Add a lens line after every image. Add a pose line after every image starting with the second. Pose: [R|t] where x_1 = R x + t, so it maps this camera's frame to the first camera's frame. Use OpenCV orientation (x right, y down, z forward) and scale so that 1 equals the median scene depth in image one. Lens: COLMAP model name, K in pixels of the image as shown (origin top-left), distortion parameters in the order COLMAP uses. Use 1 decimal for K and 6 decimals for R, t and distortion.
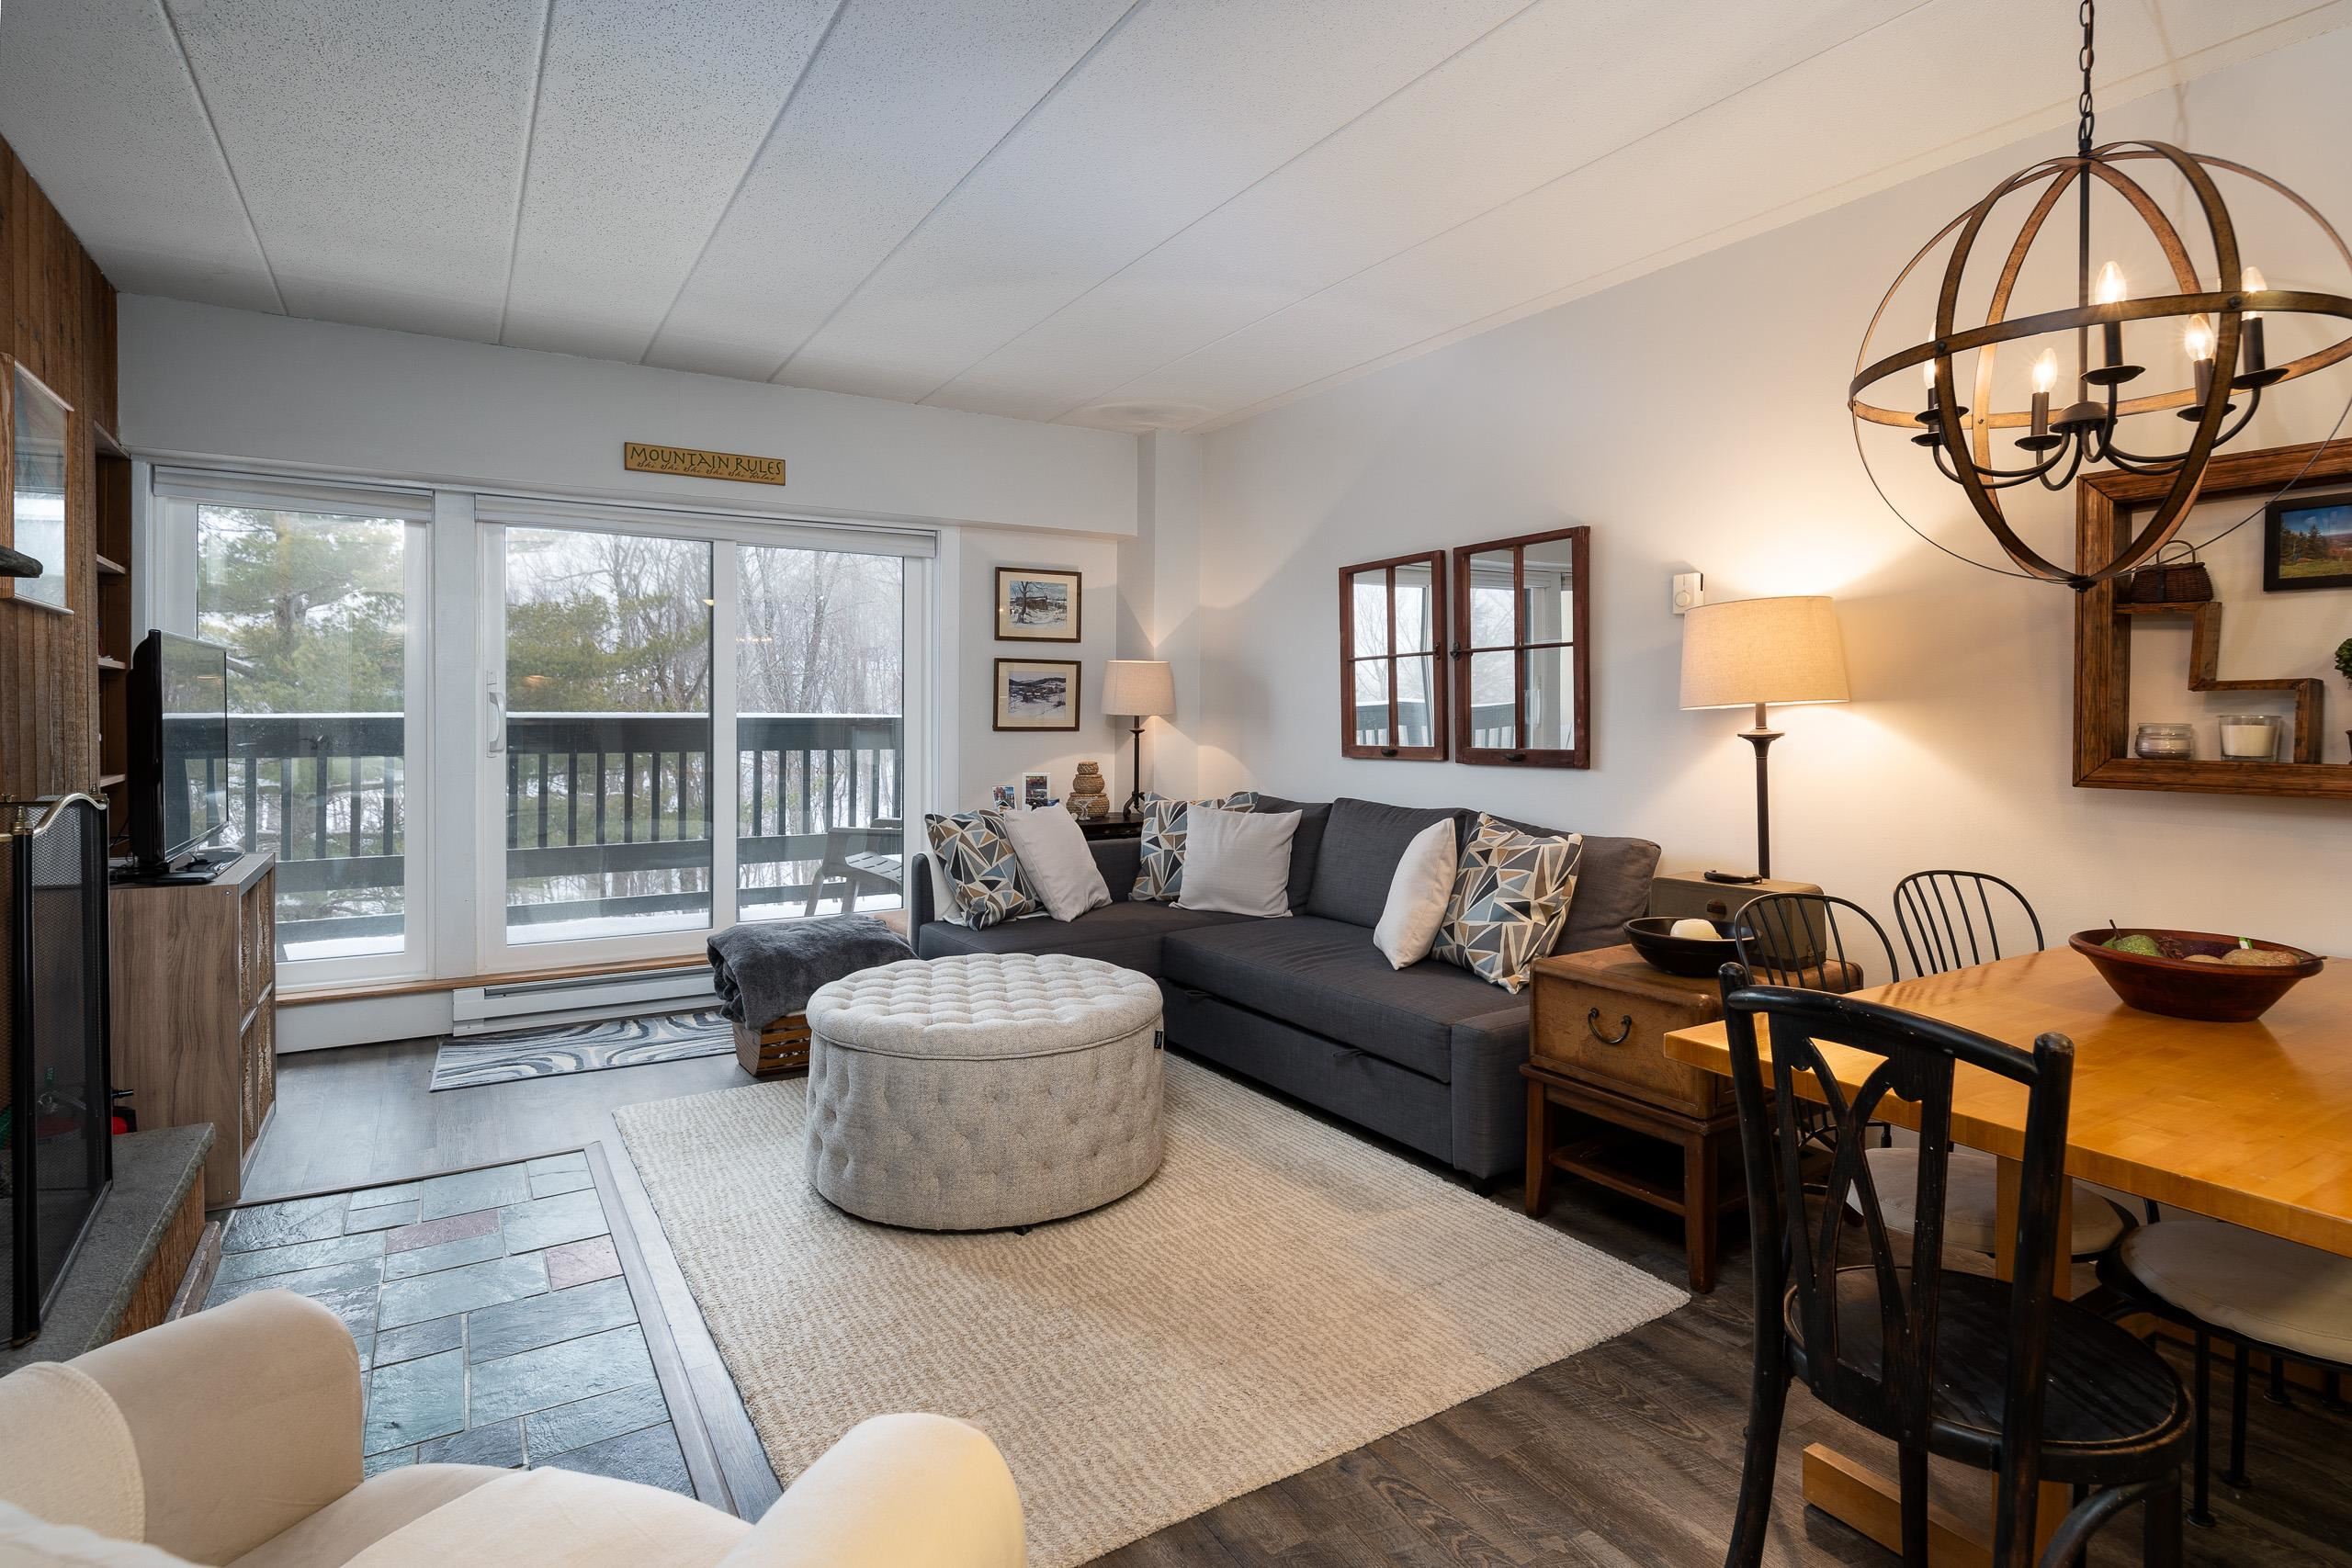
lens RADIAL K [[1195.6, 0, 1169.5], [0, 1195.6, 725.4], [0, 0, 1]] dist [-0.001449, -0.000920]
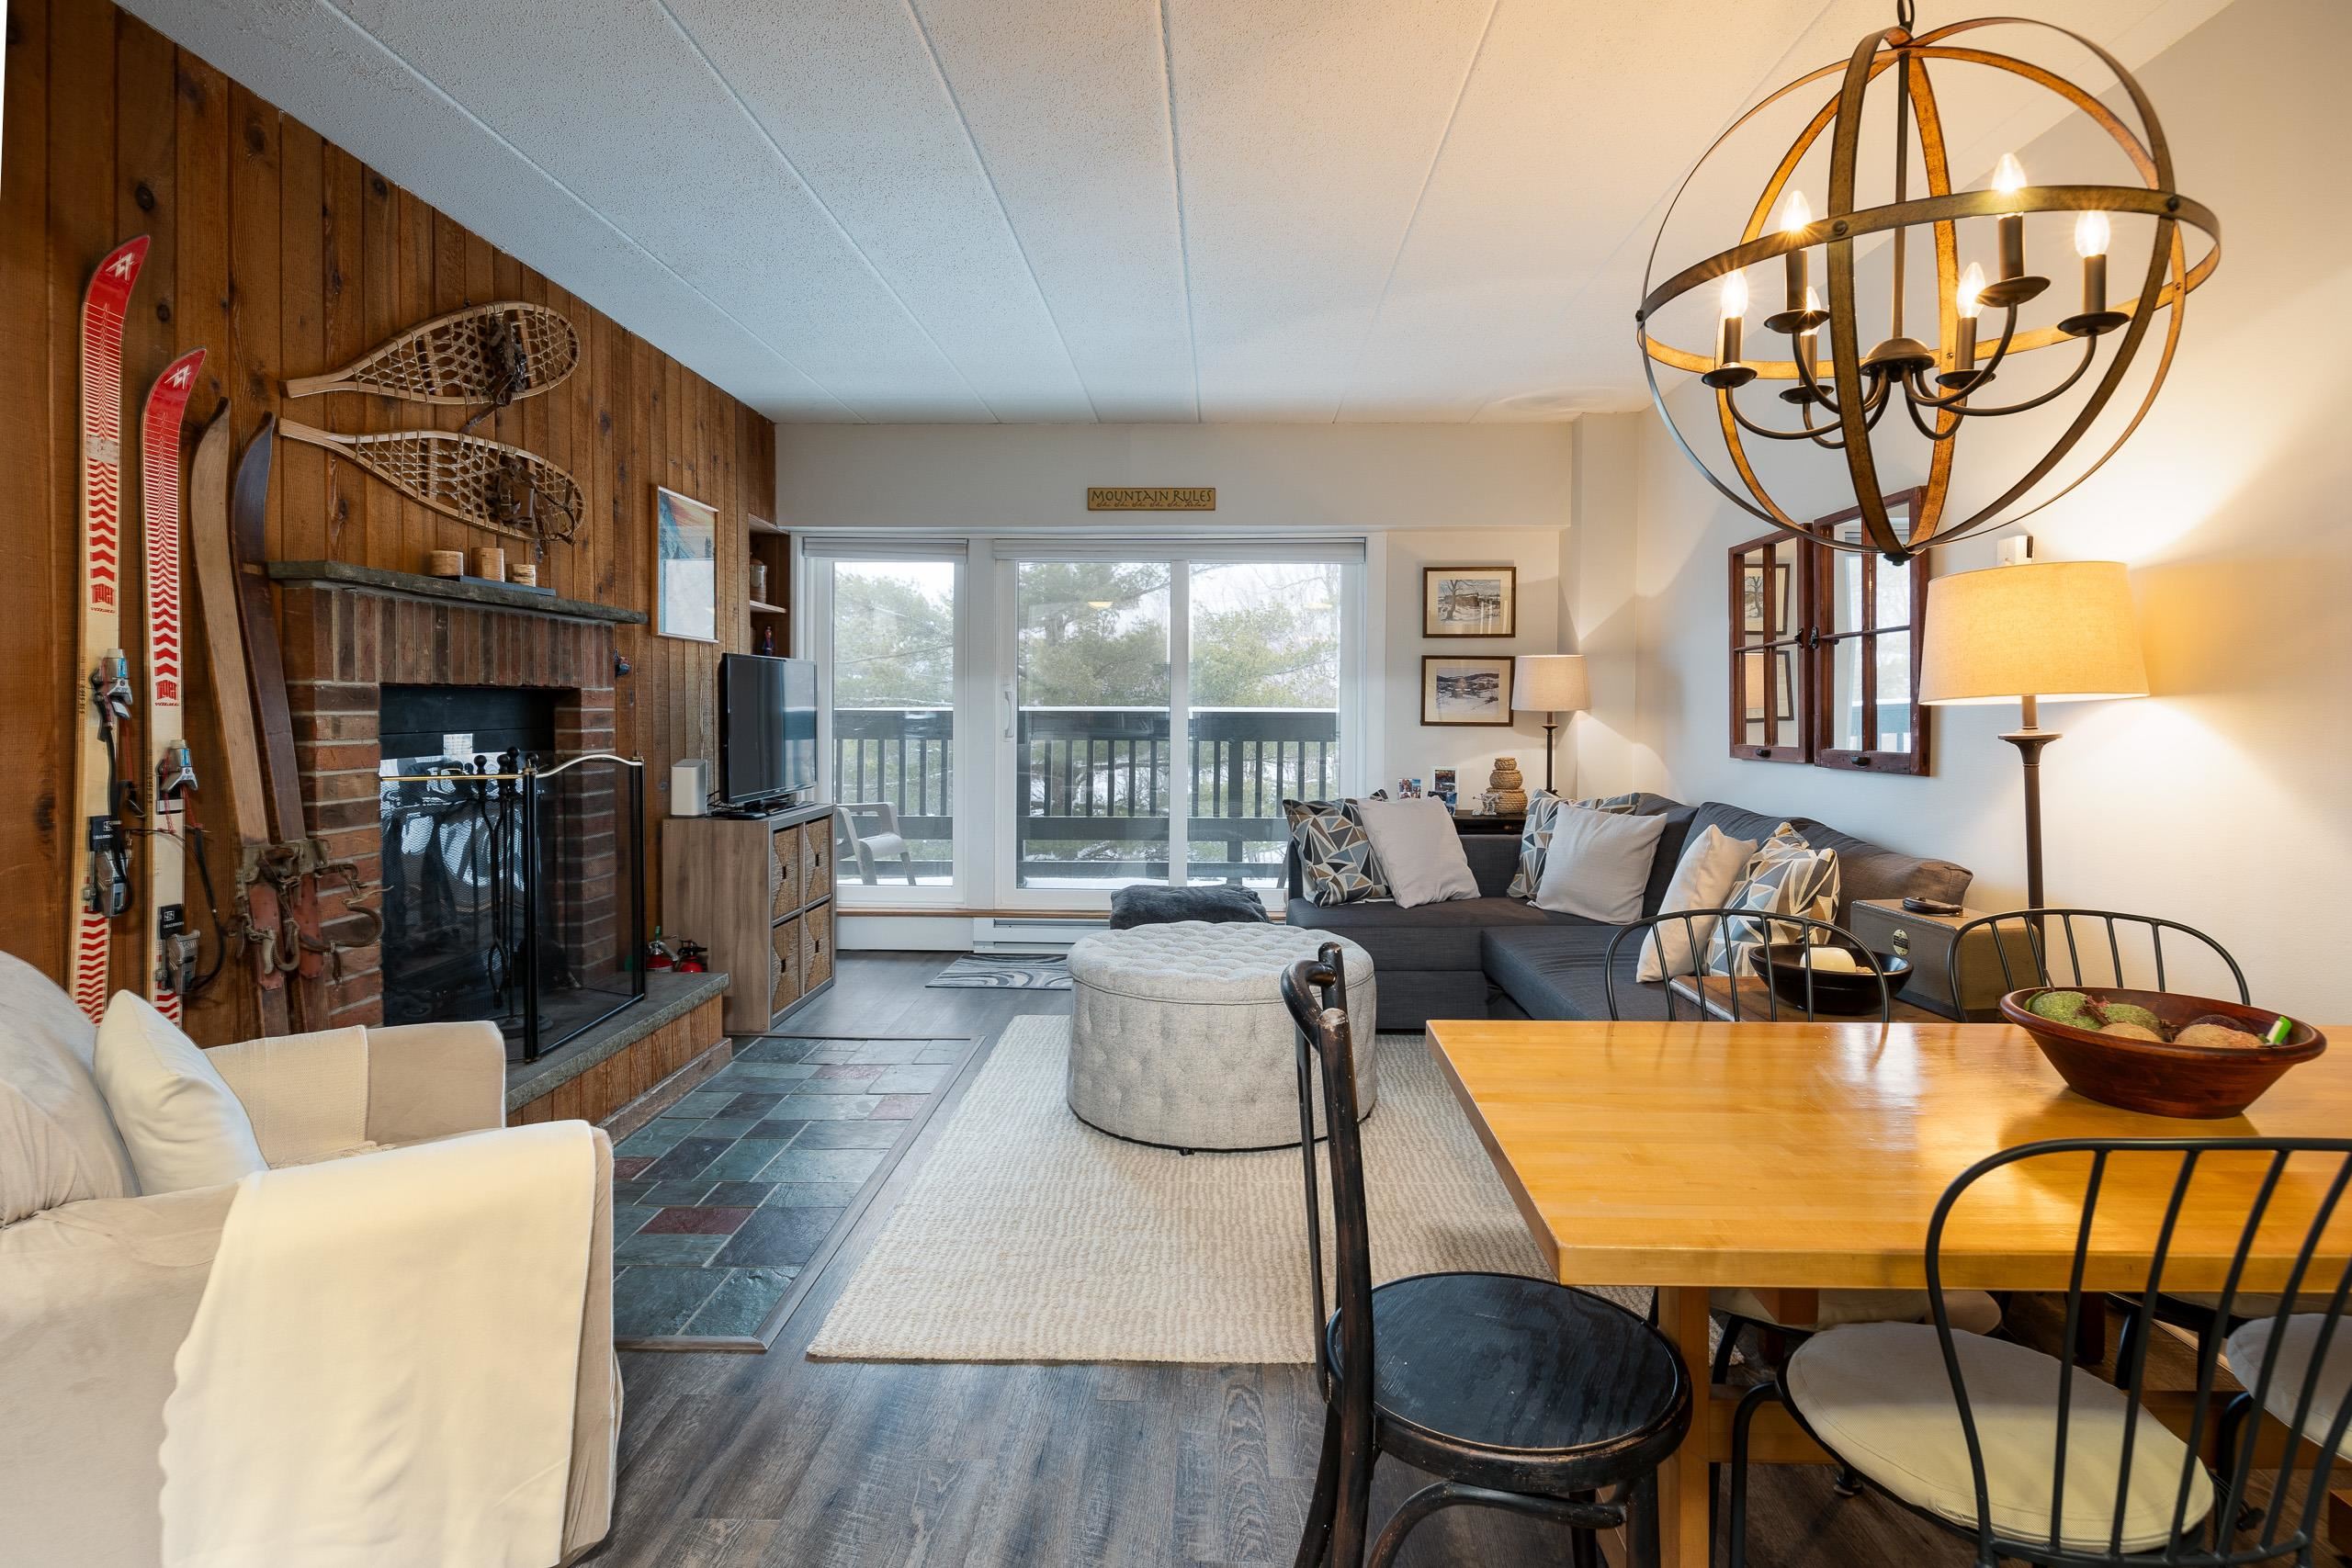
lens RADIAL K [[1209.3, 0, 1181.3], [0, 1209.3, 735.0], [0, 0, 1]] dist [0.000661, -0.009723]
pose [[0.839896, 0.014131, -0.542563, 0.304600], [-0.007869, 0.999873, 0.013860, -0.000270], [0.542690, -0.007371, 0.839901, 0.006300]]
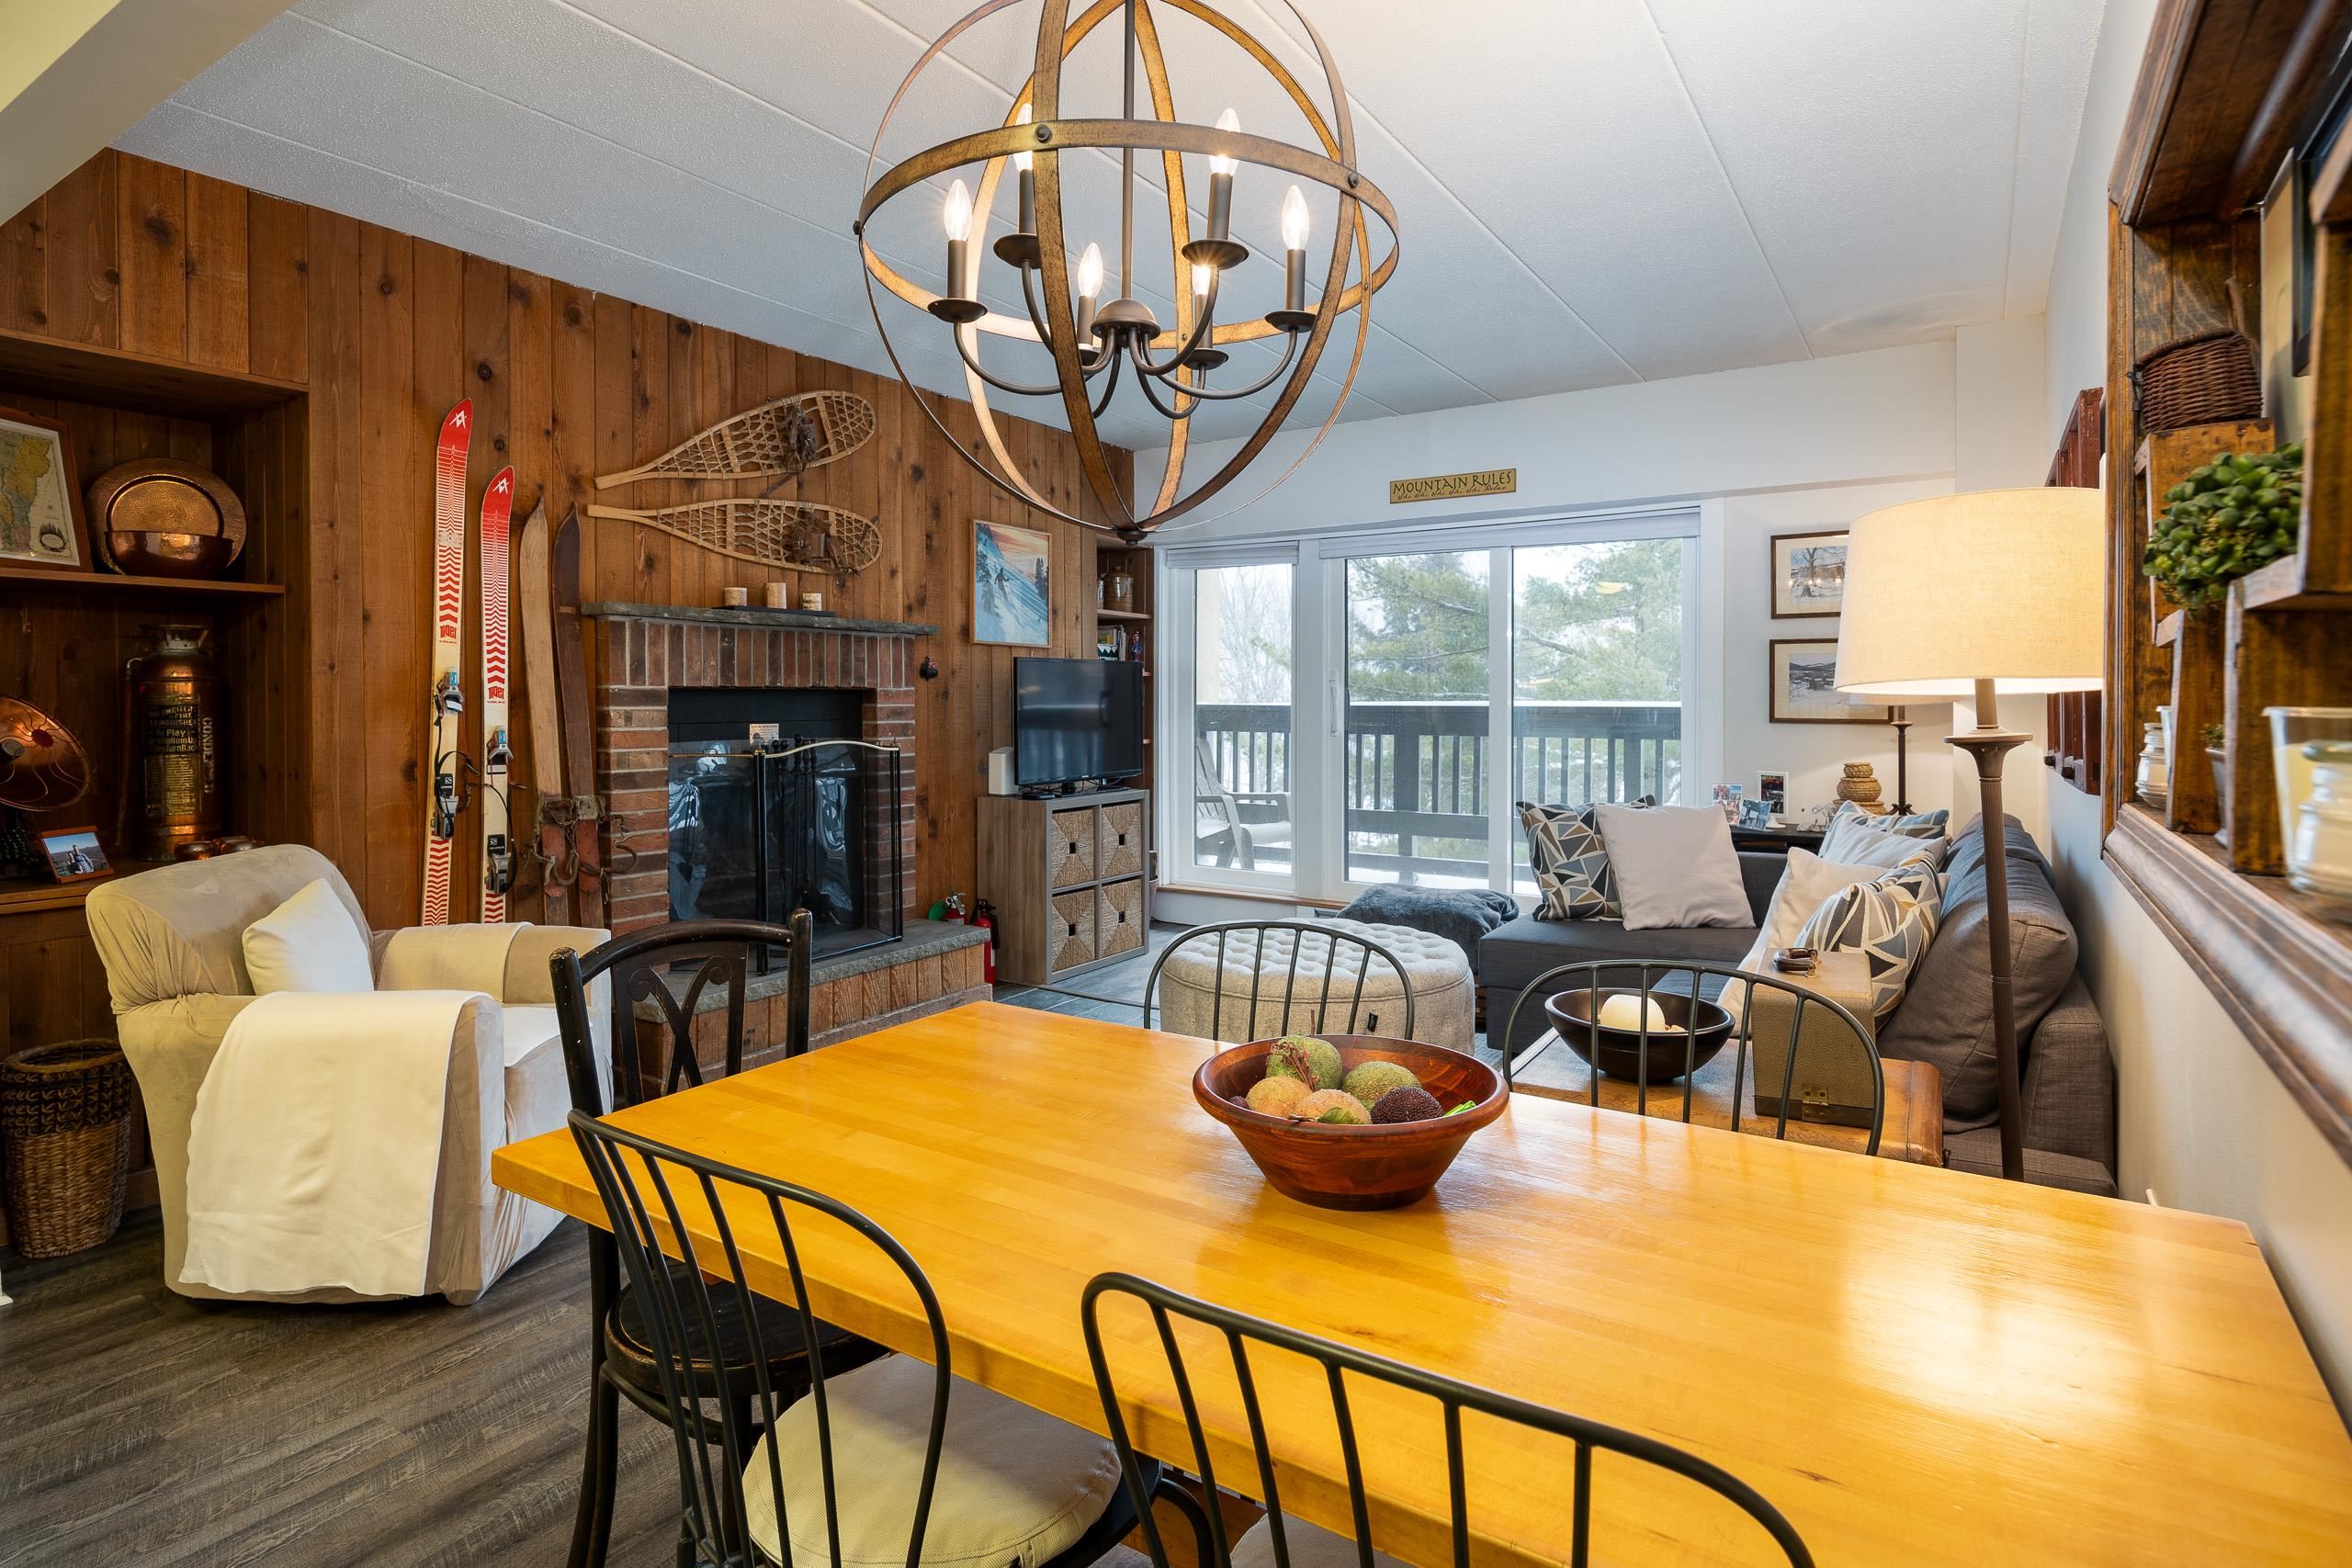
lens RADIAL K [[1211.0, 0, 1164.2], [0, 1211.0, 708.5], [0, 0, 1]] dist [0.009801, -0.013993]
pose [[0.433513, 0.003948, -0.901138, 0.555407], [-0.008138, 0.999967, 0.000466, -0.002638], [0.901110, 0.007131, 0.433531, 0.250140]]
